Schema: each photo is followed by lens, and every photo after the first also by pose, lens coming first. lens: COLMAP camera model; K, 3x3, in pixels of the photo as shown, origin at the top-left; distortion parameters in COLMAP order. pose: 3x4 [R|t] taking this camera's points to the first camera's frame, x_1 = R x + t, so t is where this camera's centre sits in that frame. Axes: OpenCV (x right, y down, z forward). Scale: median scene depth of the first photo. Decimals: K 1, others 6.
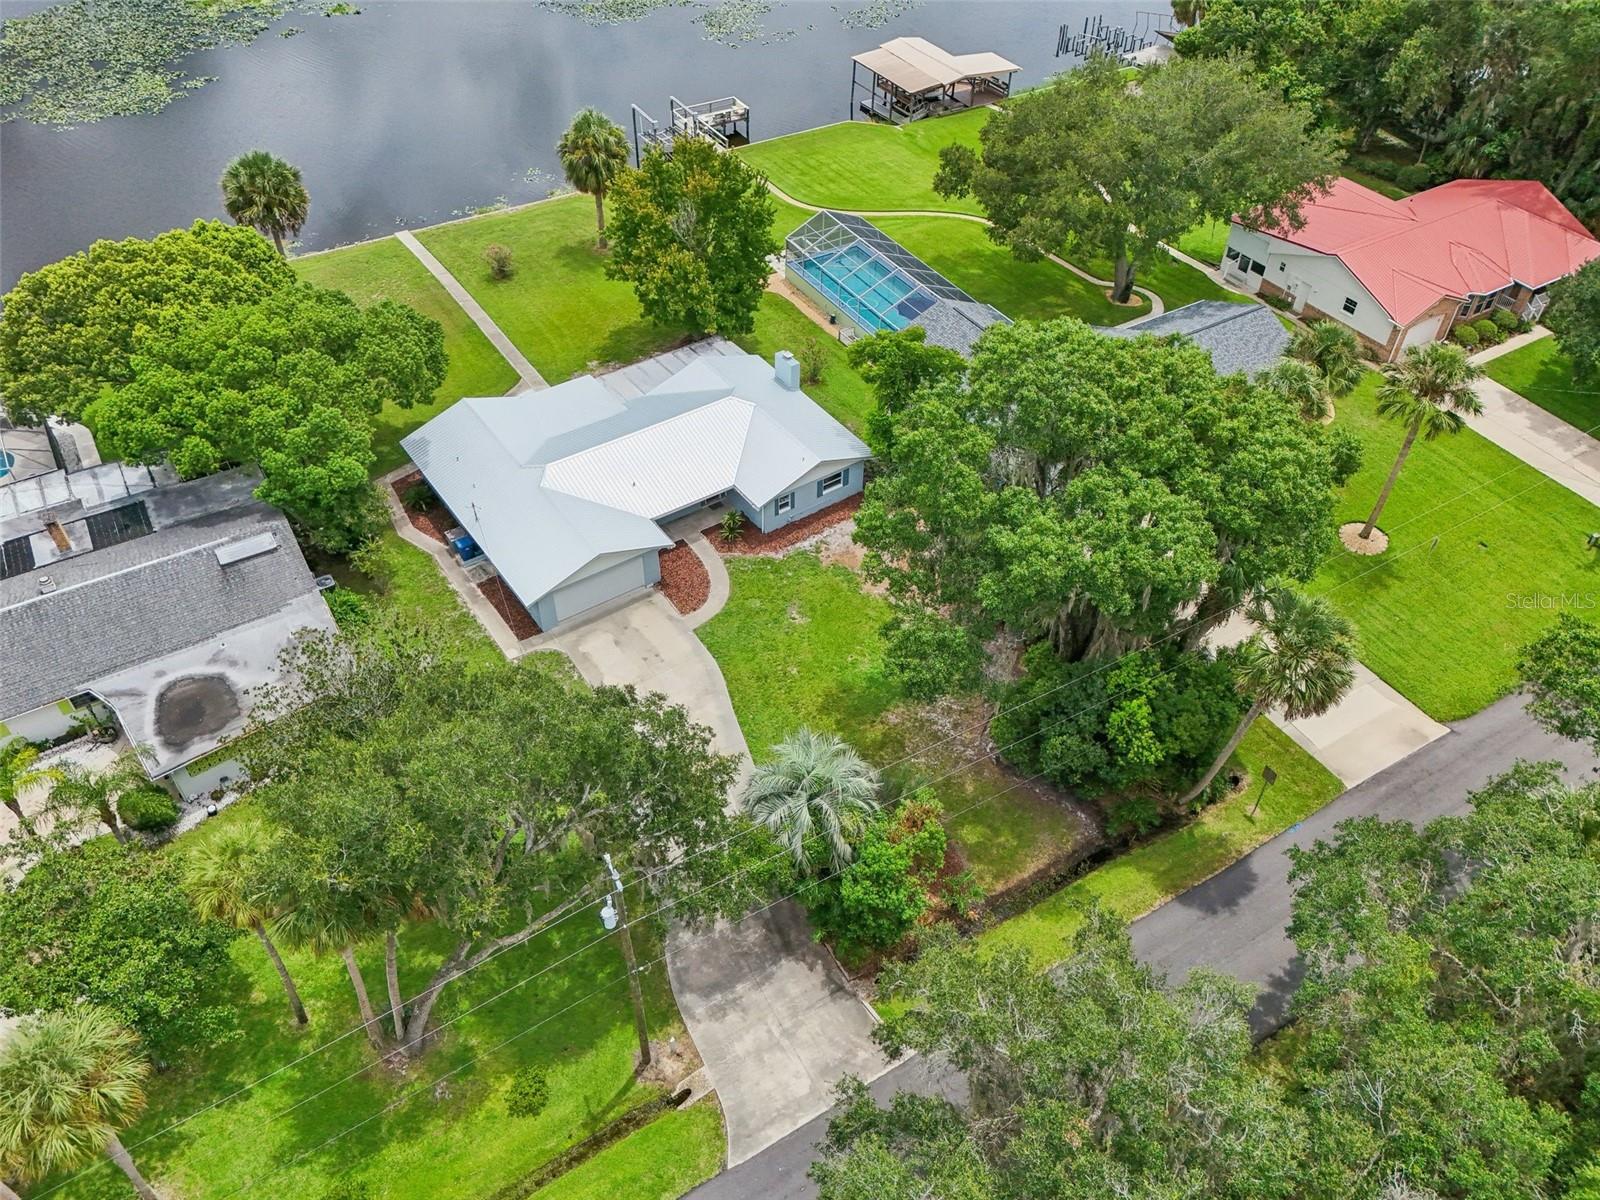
lens RADIAL K [[1197.1, 0, 806.2], [0, 1197.1, 599.7], [0, 0, 1]] dist [0.061922, -0.051405]
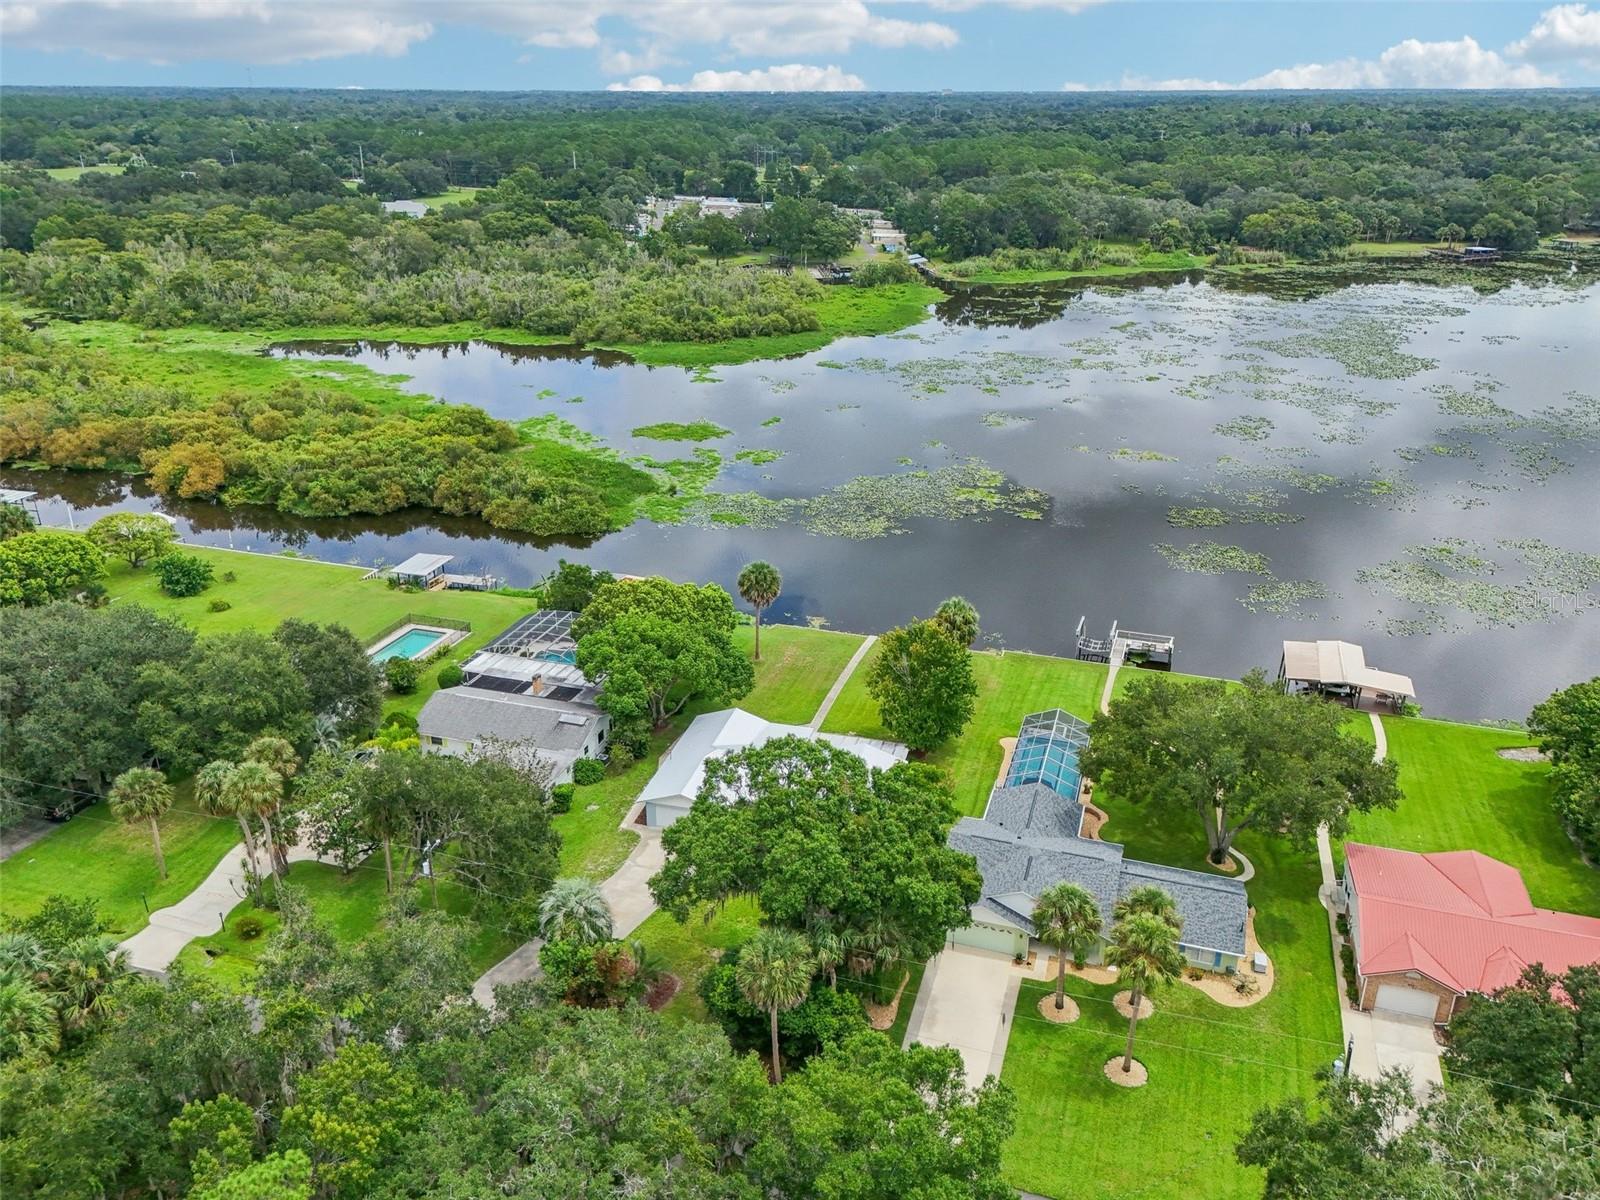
lens RADIAL K [[1197.1, 0, 806.2], [0, 1197.1, 599.7], [0, 0, 1]] dist [0.061922, -0.051405]
pose [[0.655596, 0.283779, -0.699759, 0.971637], [-0.519038, 0.842423, -0.144646, -0.107110], [0.548446, 0.458031, 0.699582, -0.217498]]
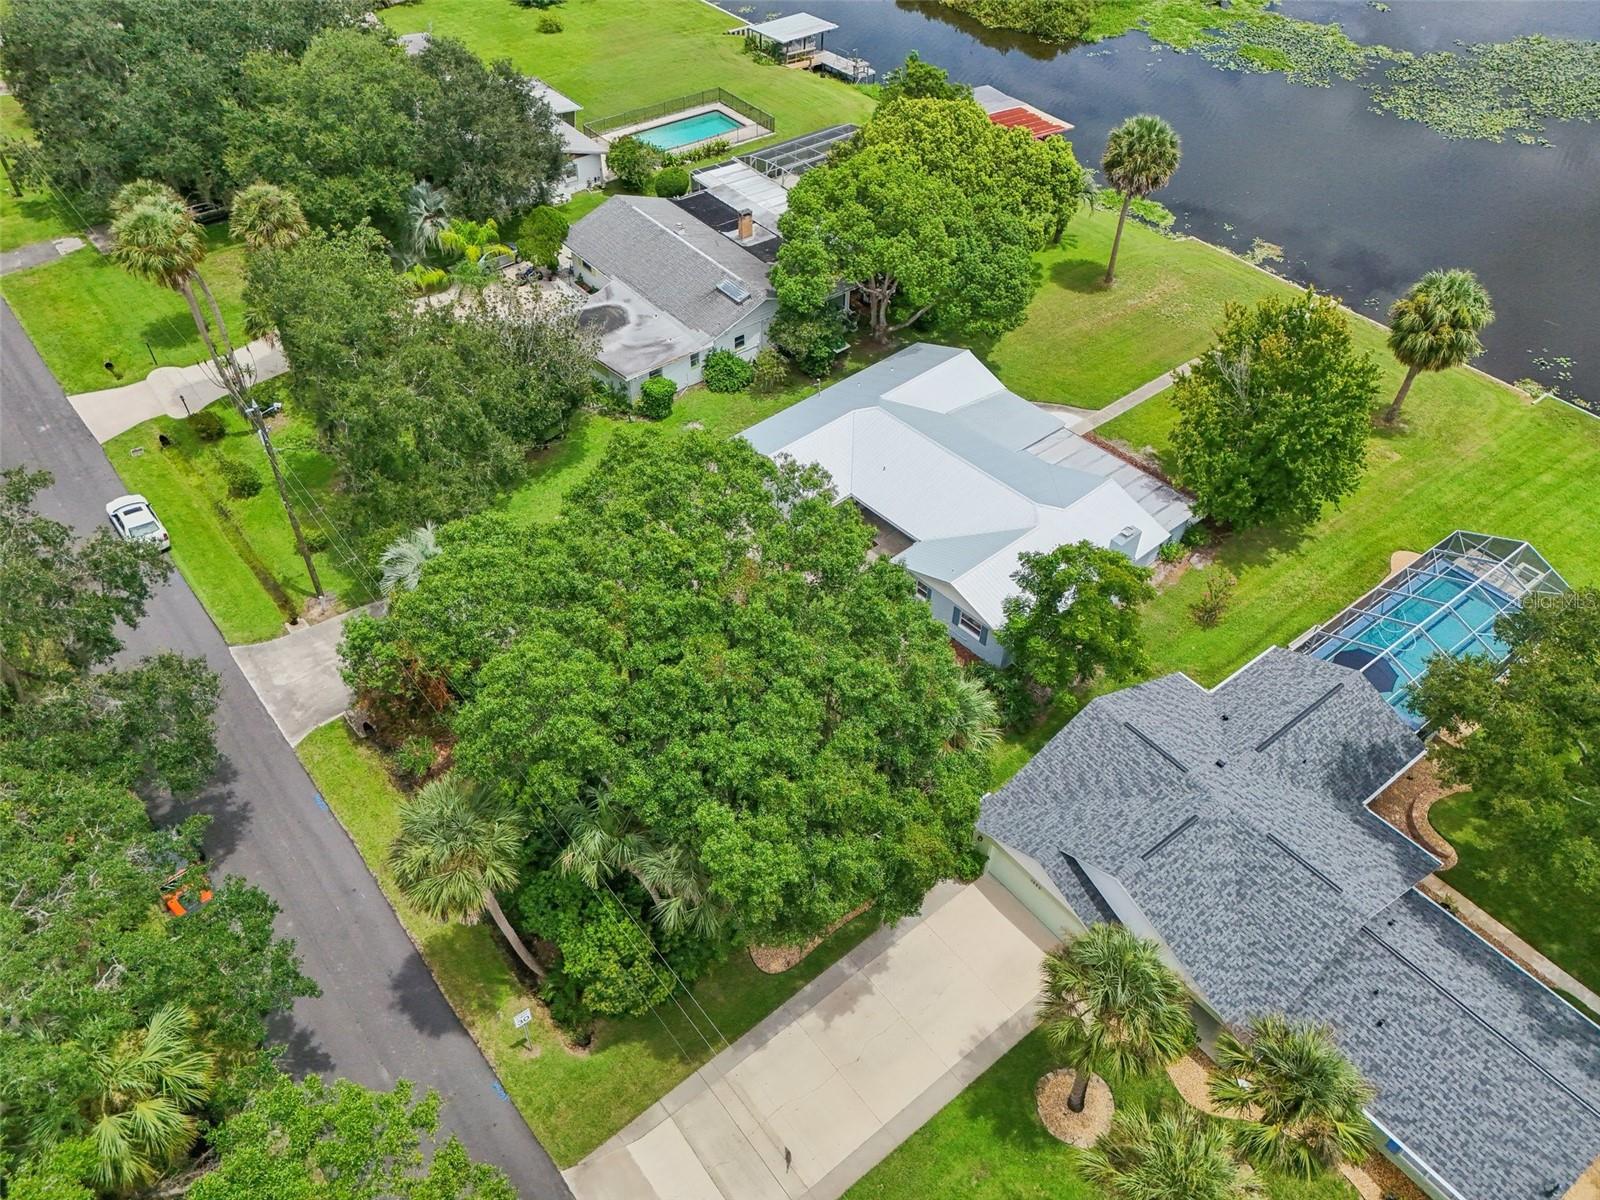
lens RADIAL K [[1197.1, 0, 806.2], [0, 1197.1, 599.7], [0, 0, 1]] dist [0.061922, -0.051405]
pose [[0.125484, 0.681406, -0.721069, 0.645541], [-0.695601, 0.578662, 0.425780, -0.410043], [0.707384, 0.448148, 0.546599, 0.433135]]
